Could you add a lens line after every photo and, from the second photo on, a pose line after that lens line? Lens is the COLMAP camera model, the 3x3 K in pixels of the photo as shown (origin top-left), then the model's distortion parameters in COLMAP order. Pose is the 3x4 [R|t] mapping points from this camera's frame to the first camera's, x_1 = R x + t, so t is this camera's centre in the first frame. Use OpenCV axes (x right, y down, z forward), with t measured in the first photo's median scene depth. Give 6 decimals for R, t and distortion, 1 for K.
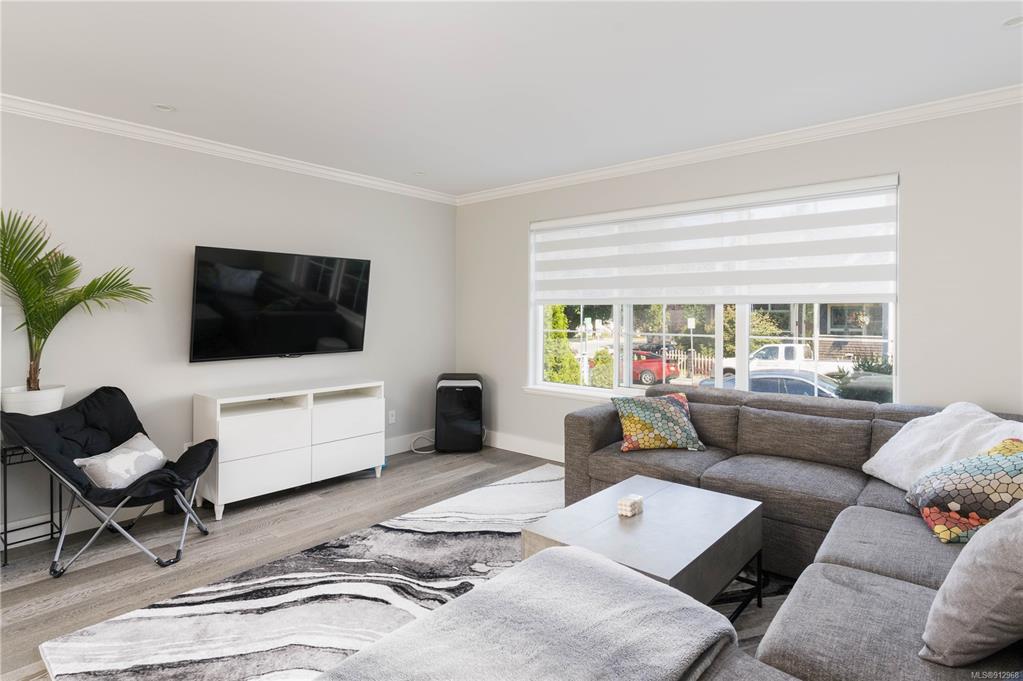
lens RADIAL K [[534.7, 0, 516.7], [0, 534.7, 312.4], [0, 0, 1]] dist [0.000589, 0.001179]
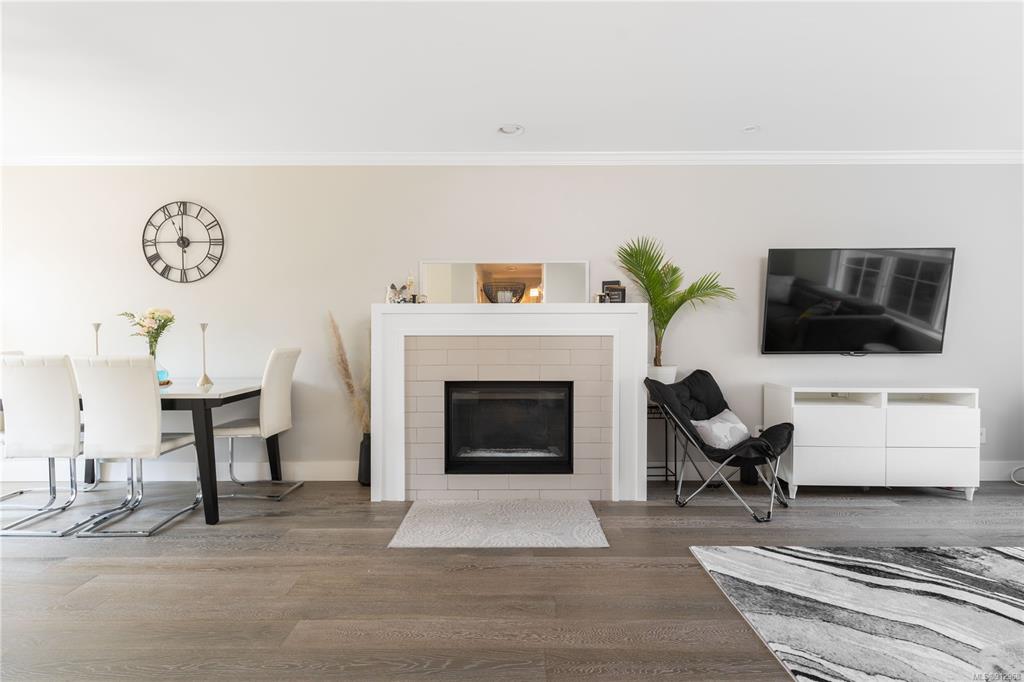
lens RADIAL K [[535.2, 0, 509.8], [0, 535.2, 337.7], [0, 0, 1]] dist [0.000589, 0.001179]
pose [[0.641781, 0.010073, -0.766822, -0.103492], [-0.000055, 0.999914, 0.013088, 0.051429], [0.766888, -0.008357, 0.641727, -0.144899]]
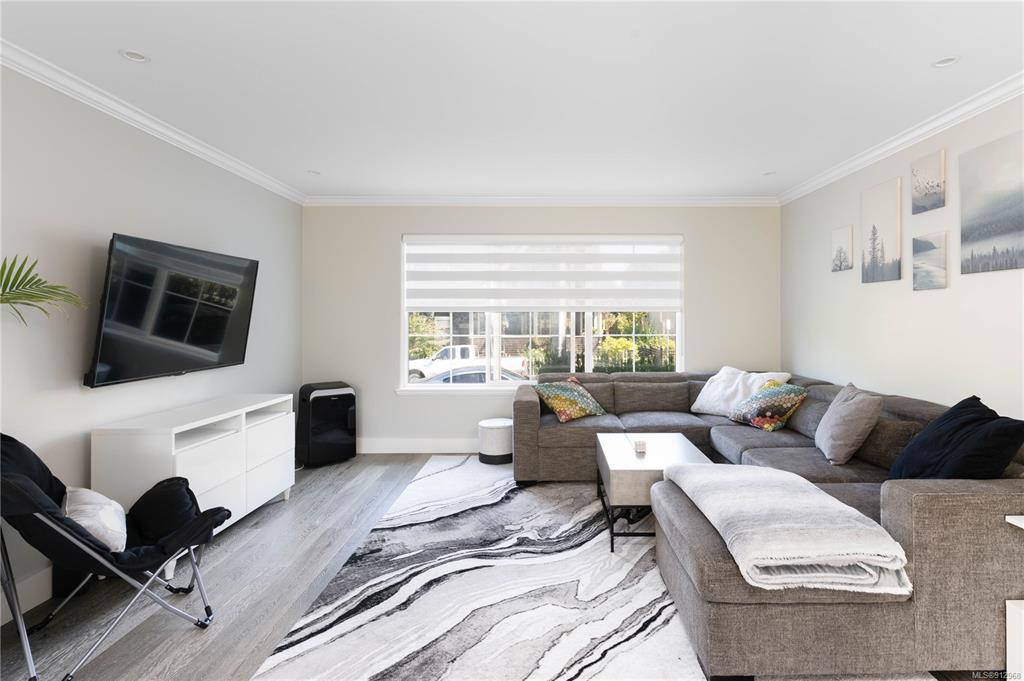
lens RADIAL K [[535.2, 0, 539.9], [0, 535.2, 314.0], [0, 0, 1]] dist [0.000589, 0.001179]
pose [[0.753662, 0.002102, 0.657259, -0.723463], [0.003861, 0.999963, -0.007625, -0.000570], [-0.657251, 0.008284, 0.753626, 0.029318]]
